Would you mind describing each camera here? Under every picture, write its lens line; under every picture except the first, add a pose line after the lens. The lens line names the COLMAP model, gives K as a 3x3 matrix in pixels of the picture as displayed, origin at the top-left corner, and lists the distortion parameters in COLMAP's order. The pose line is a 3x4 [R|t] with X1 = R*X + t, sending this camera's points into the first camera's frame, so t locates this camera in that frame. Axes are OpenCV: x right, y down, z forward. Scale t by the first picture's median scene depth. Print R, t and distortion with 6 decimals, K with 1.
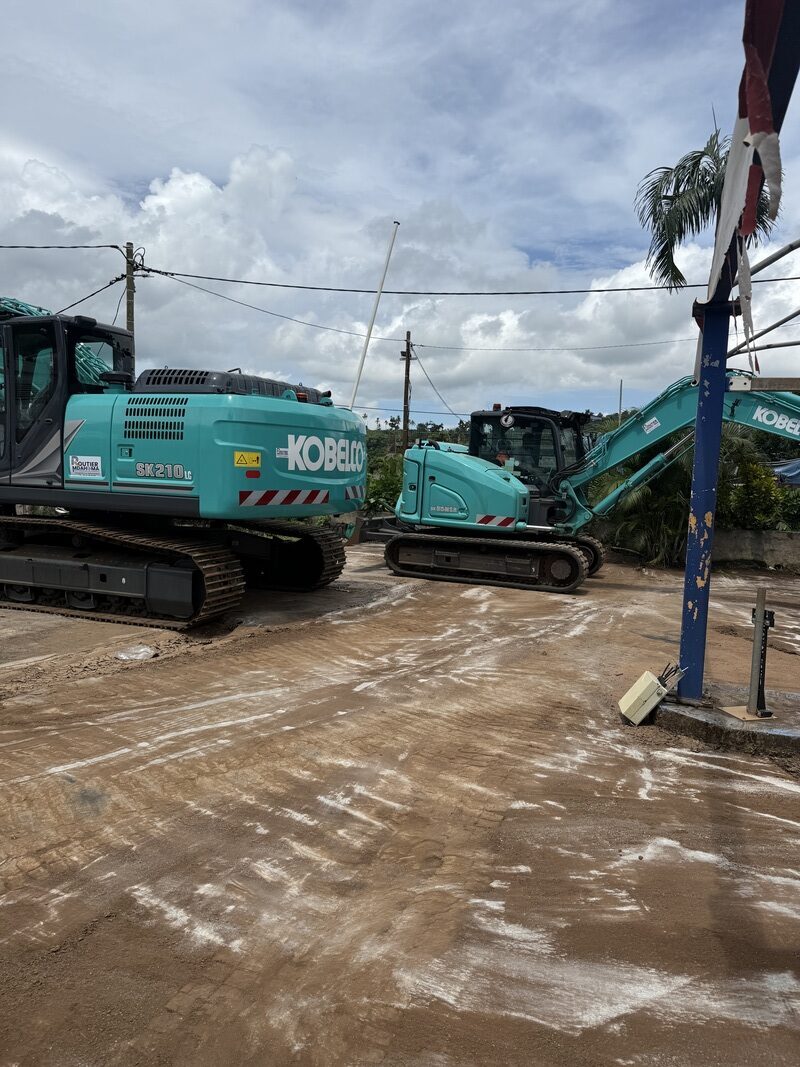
lens RADIAL K [[732.1, 0, 410.5], [0, 732.1, 540.3], [0, 0, 1]] dist [0.052802, -0.080384]
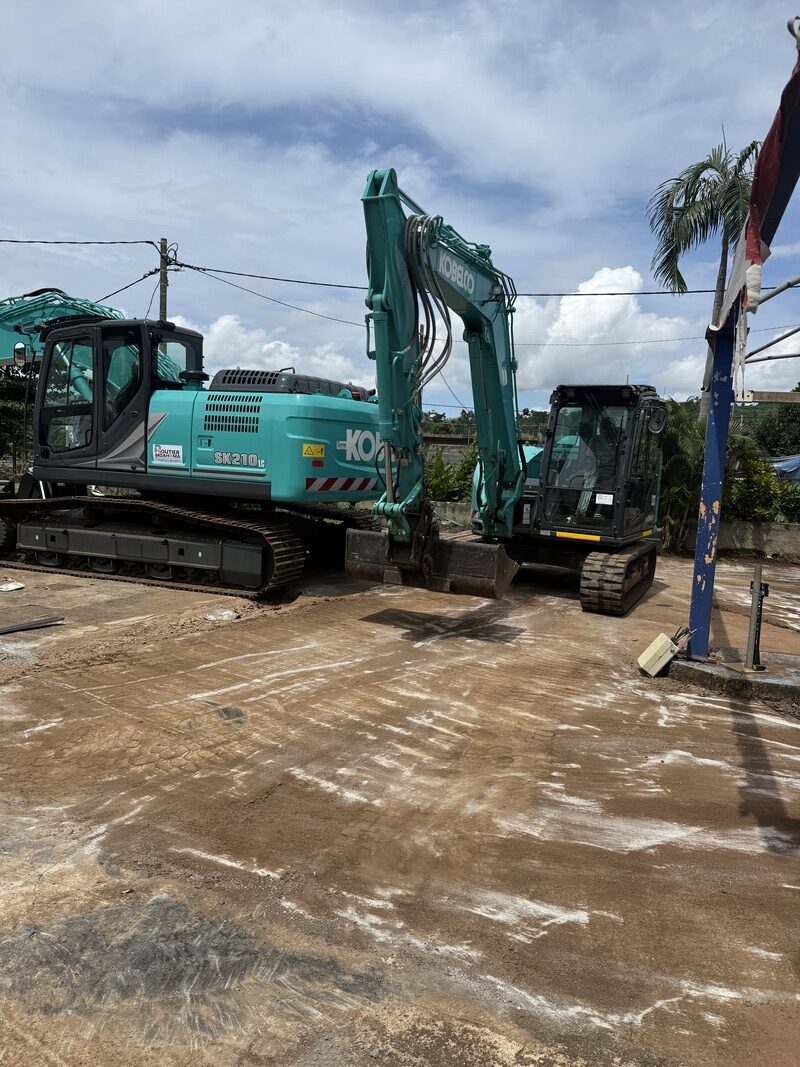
lens RADIAL K [[752.0, 0, 400.0], [0, 752.0, 533.5], [0, 0, 1]] dist [0.133274, -0.272351]
pose [[0.999866, 0.016266, 0.001833, -0.114641], [-0.016273, 0.999861, 0.003722, 0.017840], [-0.001773, -0.003751, 0.999991, -0.250103]]
